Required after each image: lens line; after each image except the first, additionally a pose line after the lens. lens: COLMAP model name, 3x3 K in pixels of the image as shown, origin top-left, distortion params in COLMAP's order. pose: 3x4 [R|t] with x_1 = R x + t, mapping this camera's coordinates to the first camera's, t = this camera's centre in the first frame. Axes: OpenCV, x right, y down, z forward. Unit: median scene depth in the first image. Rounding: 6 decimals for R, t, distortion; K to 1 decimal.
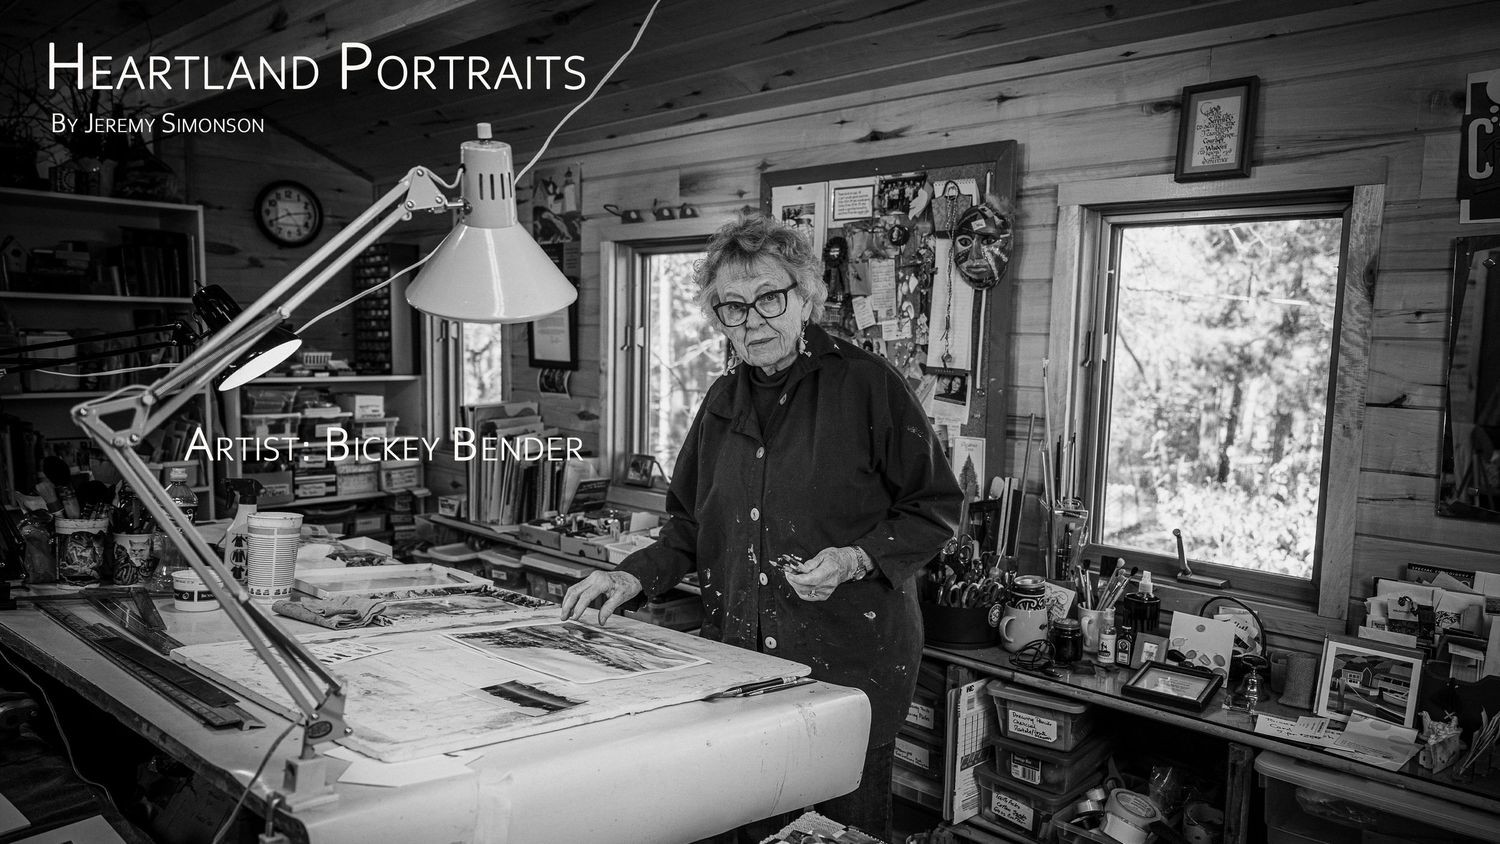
lens RADIAL K [[1008.1, 0, 760.4], [0, 1008.1, 445.6], [0, 0, 1]] dist [0.003067, 0.001517]
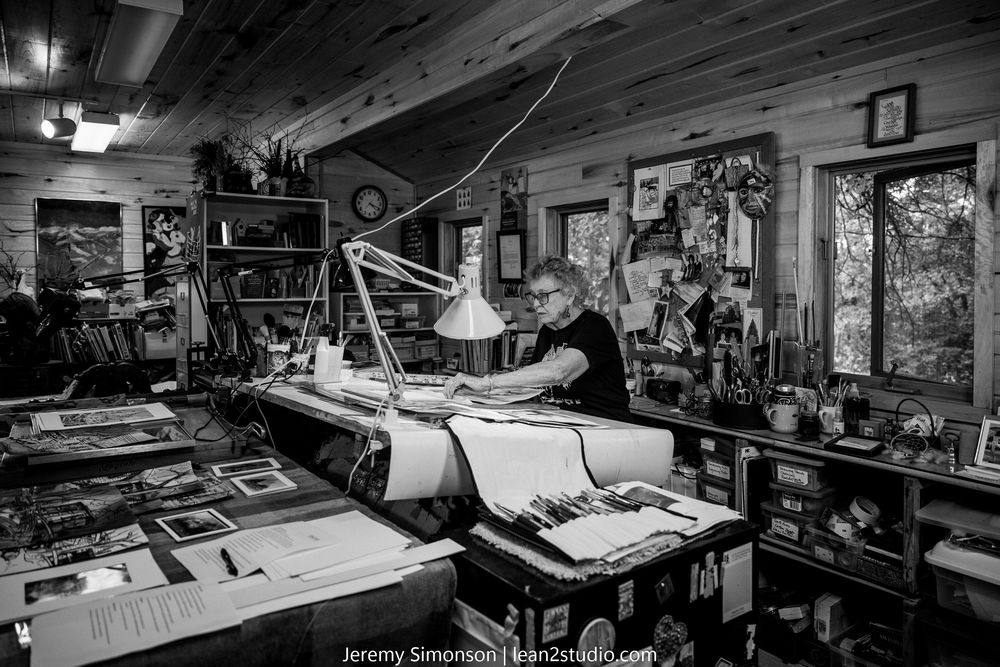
lens RADIAL K [[665.6, 0, 510.6], [0, 665.6, 295.8], [0, 0, 1]] dist [0.002992, 0.000839]
pose [[0.976919, -0.018924, -0.212770, 0.053391], [-0.000016, 0.996062, -0.088664, 0.072939], [0.213610, 0.086621, 0.973071, -0.166020]]
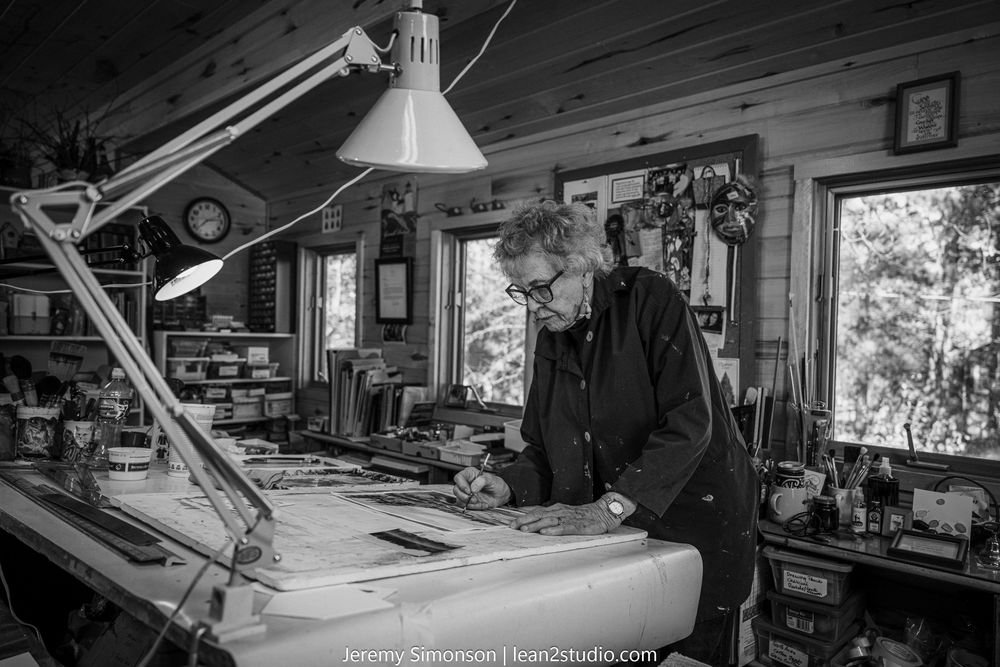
lens RADIAL K [[665.6, 0, 503.5], [0, 665.6, 341.7], [0, 0, 1]] dist [0.002992, 0.000839]
pose [[0.999993, 0.002588, -0.002737, -0.081216], [-0.002848, 0.995013, -0.099703, 0.059678], [0.002465, 0.099710, 0.995013, 0.146414]]
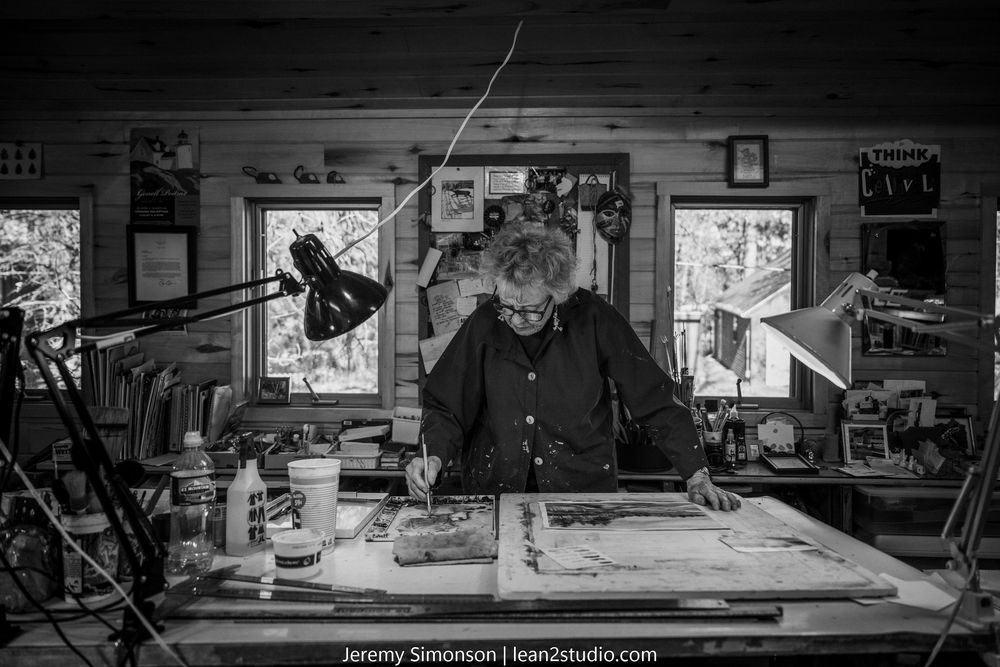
lens RADIAL K [[699.3, 0, 516.7], [0, 699.3, 296.1], [0, 0, 1]] dist [0.004430, -0.000322]
pose [[0.766383, -0.035024, 0.641429, -0.618272], [0.082982, 0.995544, -0.044787, -0.036720], [-0.637002, 0.087550, 0.765874, 0.265630]]
